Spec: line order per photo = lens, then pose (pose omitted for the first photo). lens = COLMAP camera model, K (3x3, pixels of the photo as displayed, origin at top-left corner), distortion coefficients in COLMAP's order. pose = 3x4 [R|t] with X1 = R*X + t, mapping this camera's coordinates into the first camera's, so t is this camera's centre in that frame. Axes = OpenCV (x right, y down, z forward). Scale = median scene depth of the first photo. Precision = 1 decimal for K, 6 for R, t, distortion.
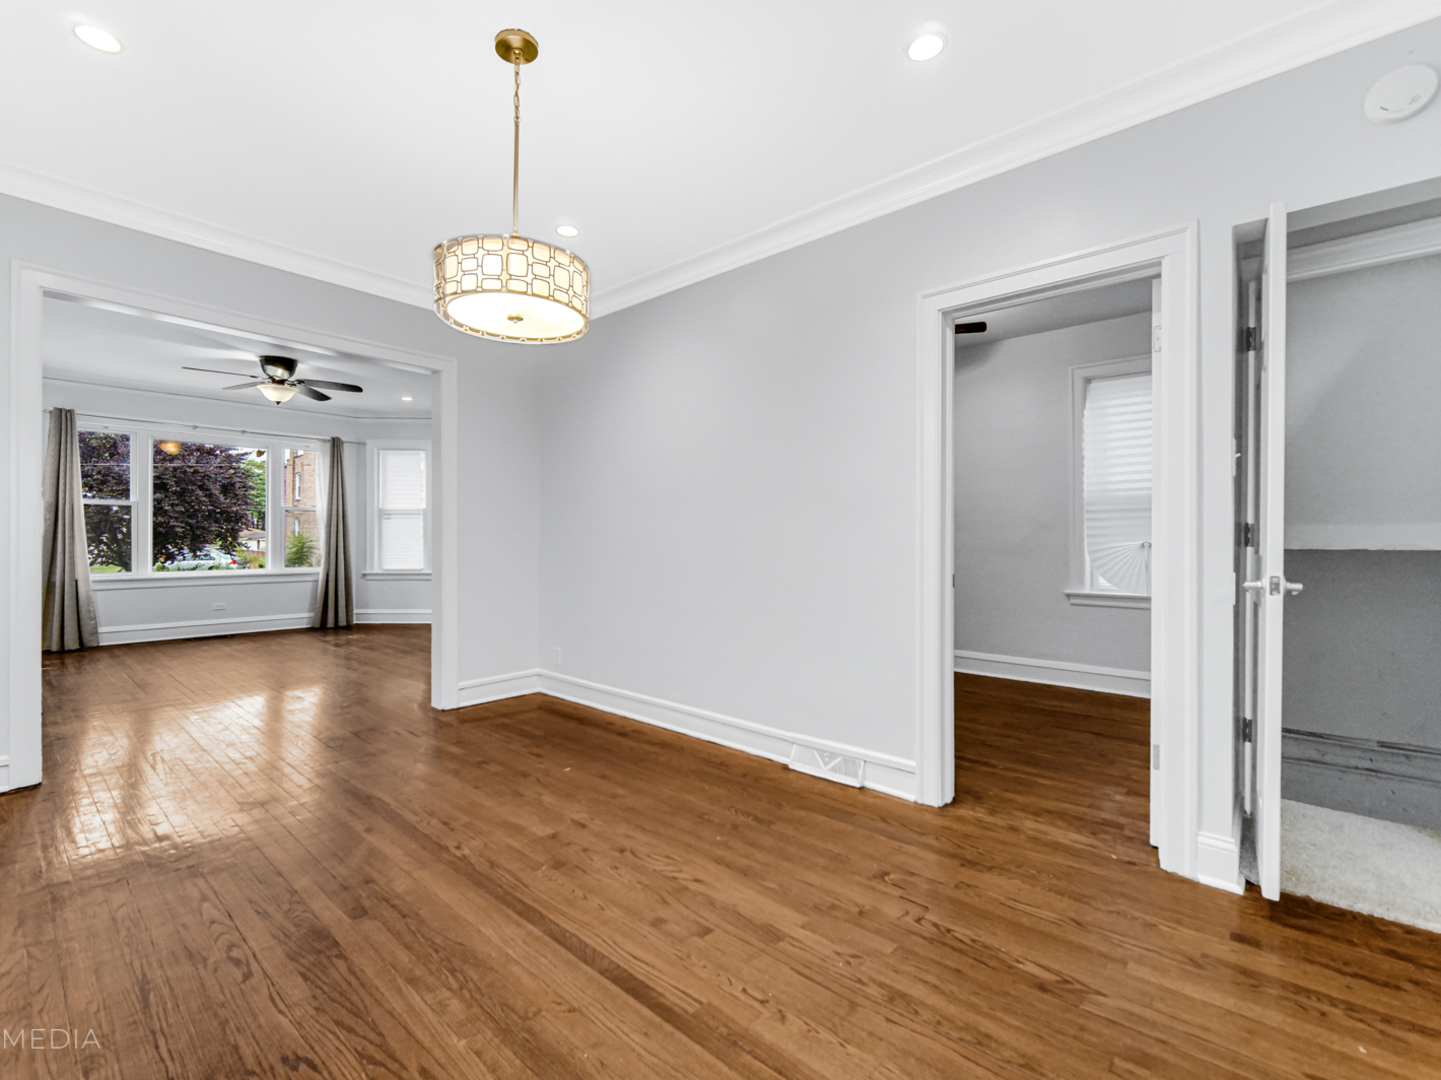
lens RADIAL K [[660.5, 0, 722.7], [0, 660.5, 541.1], [0, 0, 1]] dist [-0.000739, -0.001147]
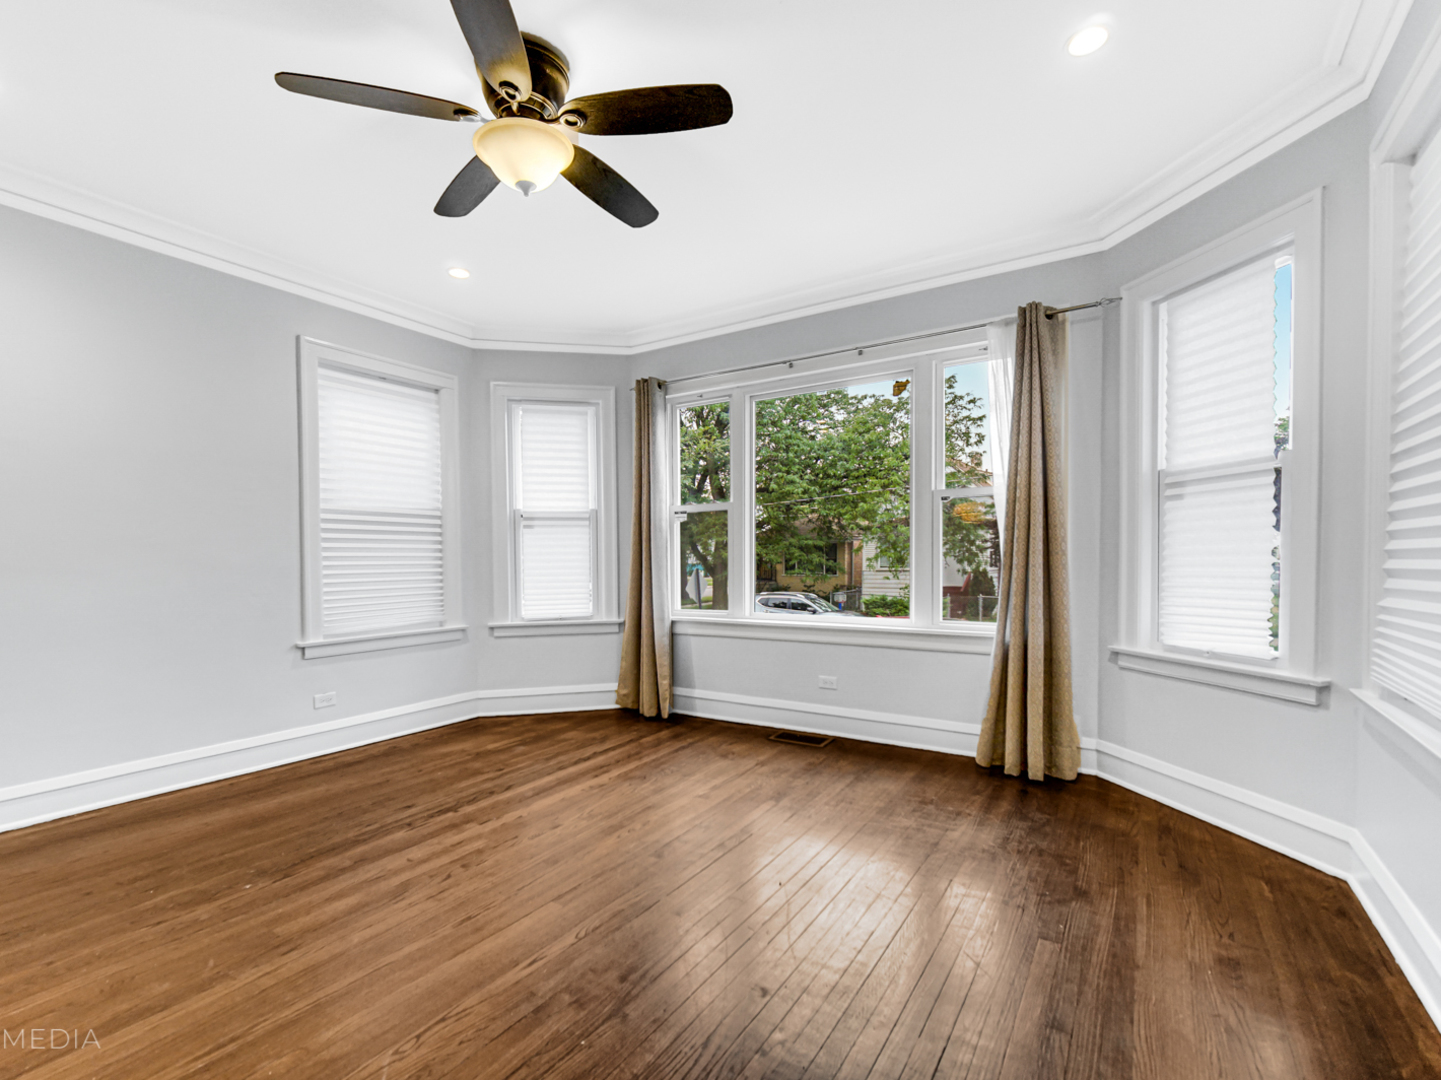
lens RADIAL K [[660.5, 0, 703.5], [0, 660.5, 570.5], [0, 0, 1]] dist [-0.000739, -0.001147]
pose [[0.139361, 0.015831, -0.990115, -0.256289], [0.004461, 0.999852, 0.016615, -0.003970], [0.990232, -0.006732, 0.139270, 0.884916]]
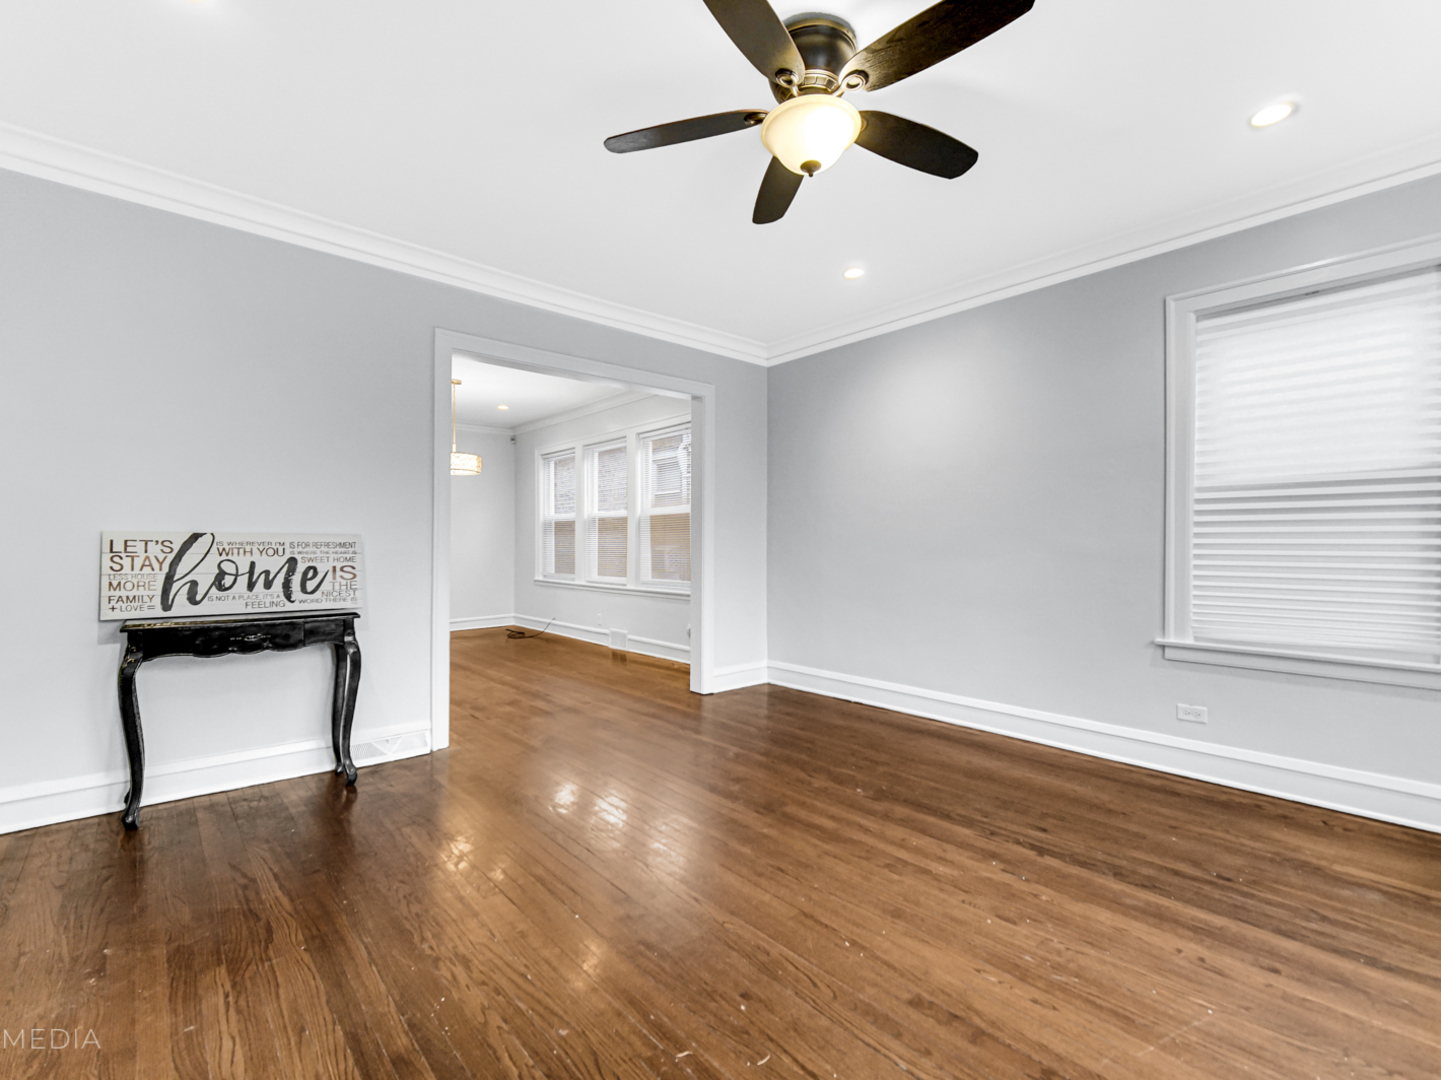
lens RADIAL K [[660.5, 0, 720.0], [0, 660.5, 544.1], [0, 0, 1]] dist [-0.000739, -0.001147]
pose [[-0.992410, -0.008281, 0.122697, -0.570385], [-0.008059, 0.999965, 0.002303, -0.005757], [-0.122712, 0.001297, -0.992442, 1.150107]]
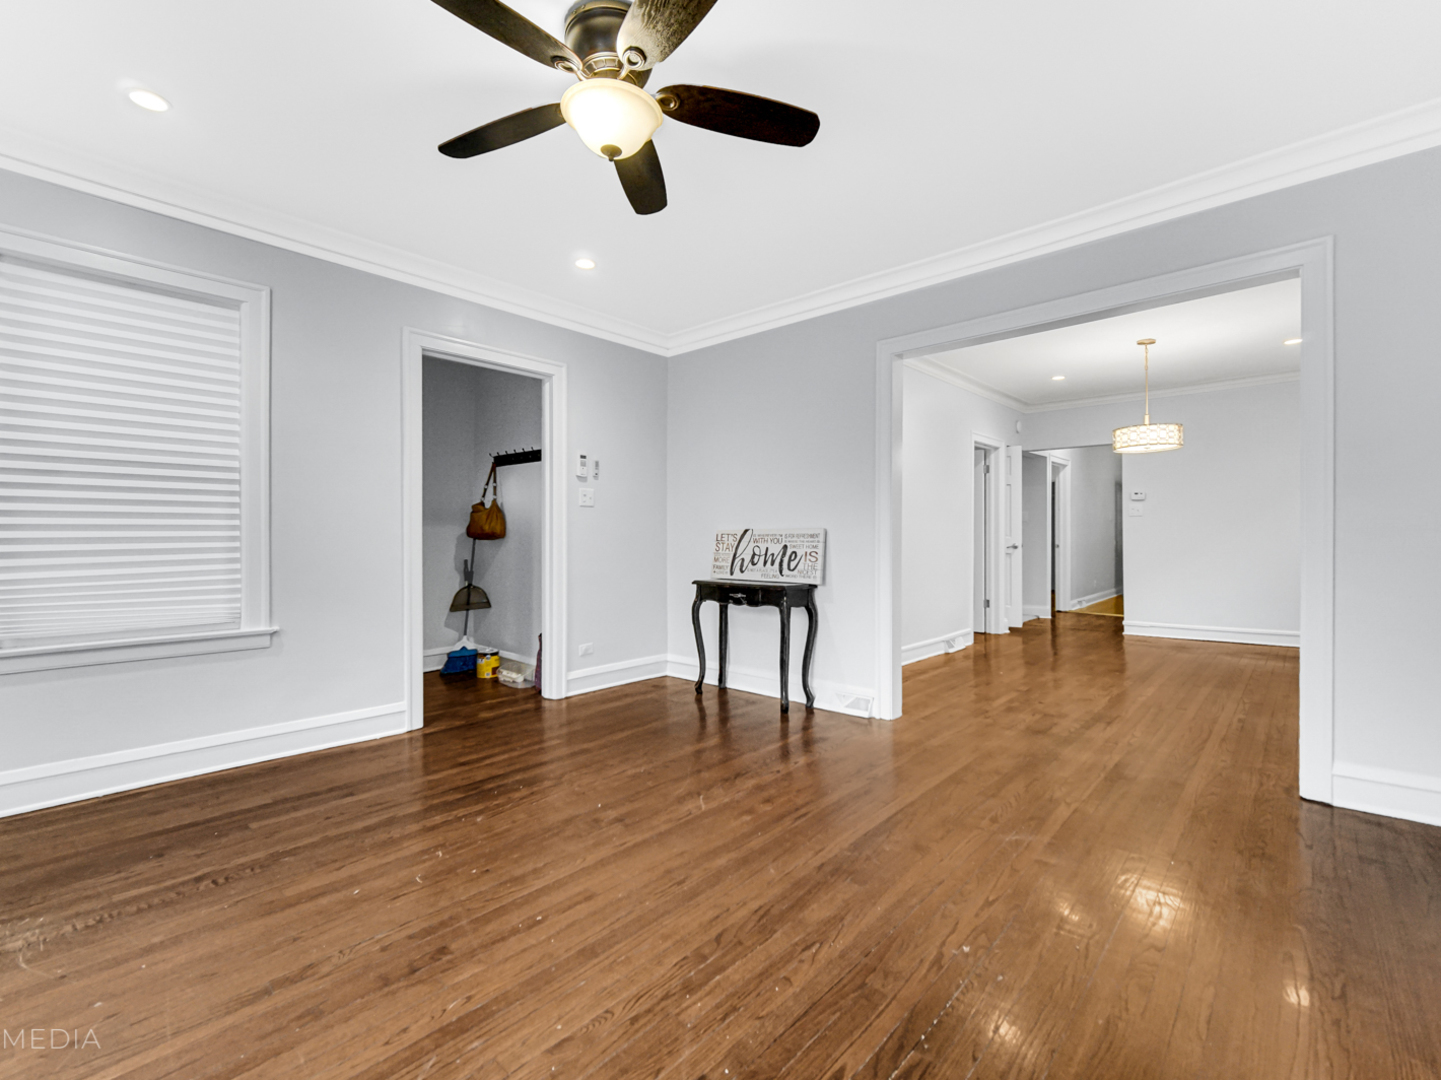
lens RADIAL K [[660.5, 0, 719.4], [0, 660.5, 535.2], [0, 0, 1]] dist [-0.000739, -0.001147]
pose [[0.014268, -0.005092, 0.999885, -0.868272], [0.010743, 0.999930, 0.004939, -0.006515], [-0.999840, 0.010671, 0.014322, 0.795871]]
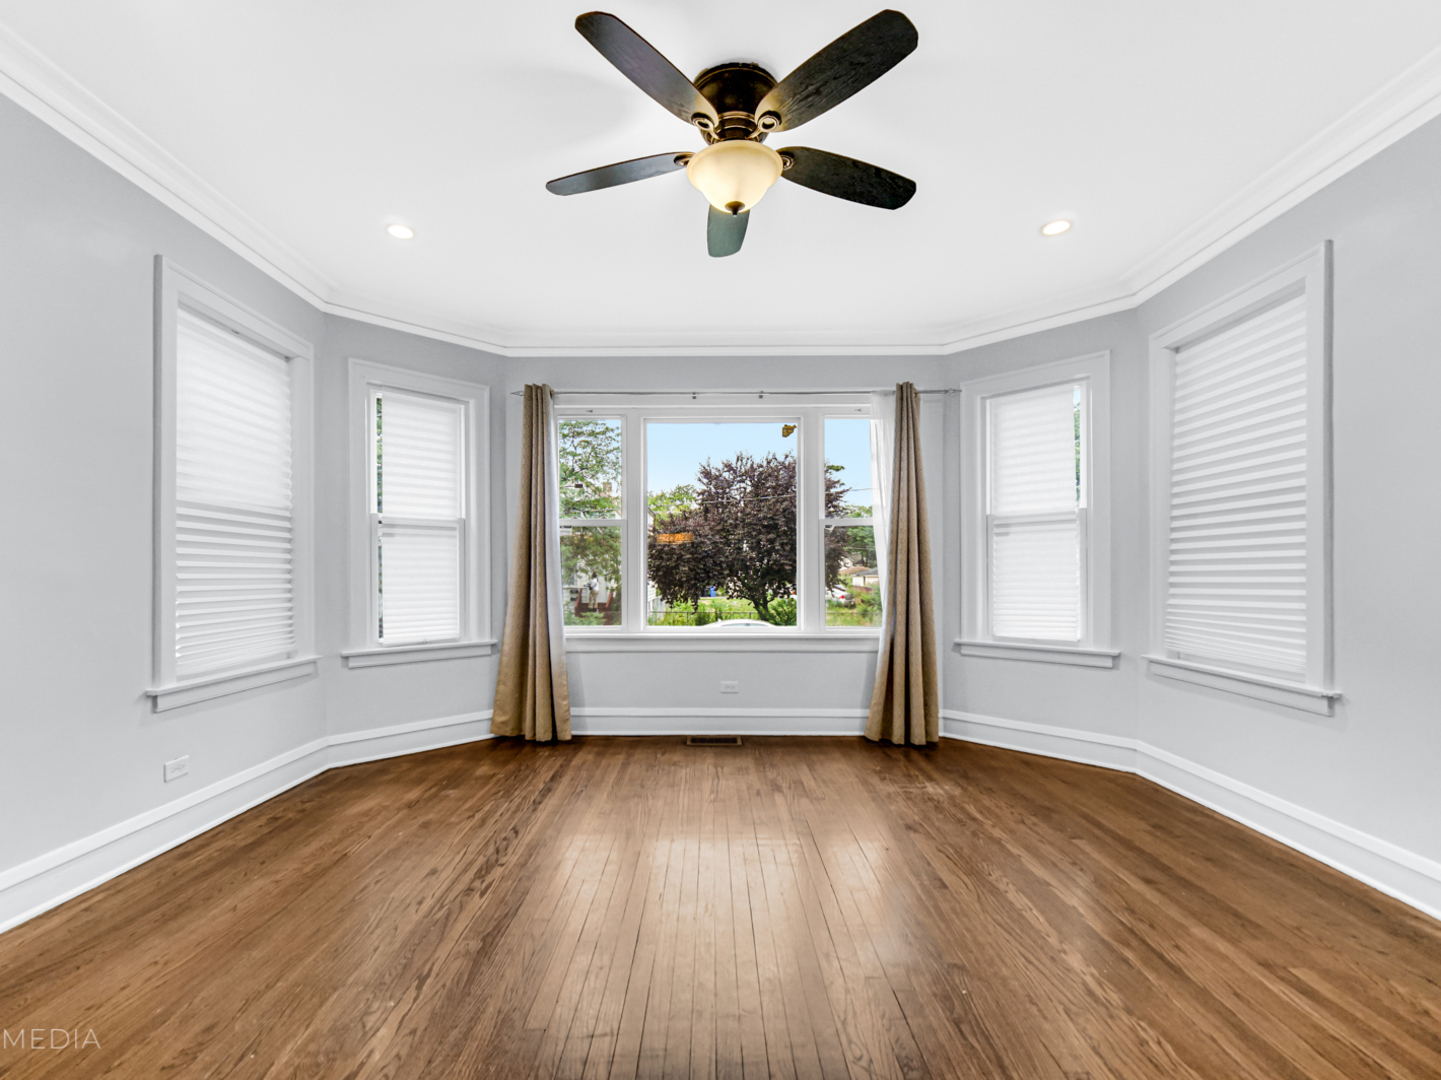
lens RADIAL K [[660.5, 0, 688.0], [0, 660.5, 566.4], [0, 0, 1]] dist [-0.000739, -0.001147]
pose [[0.638351, -0.011716, -0.769656, -0.347135], [-0.001305, 0.999866, -0.016302, -0.001992], [0.769744, 0.011411, 0.638251, 0.630726]]
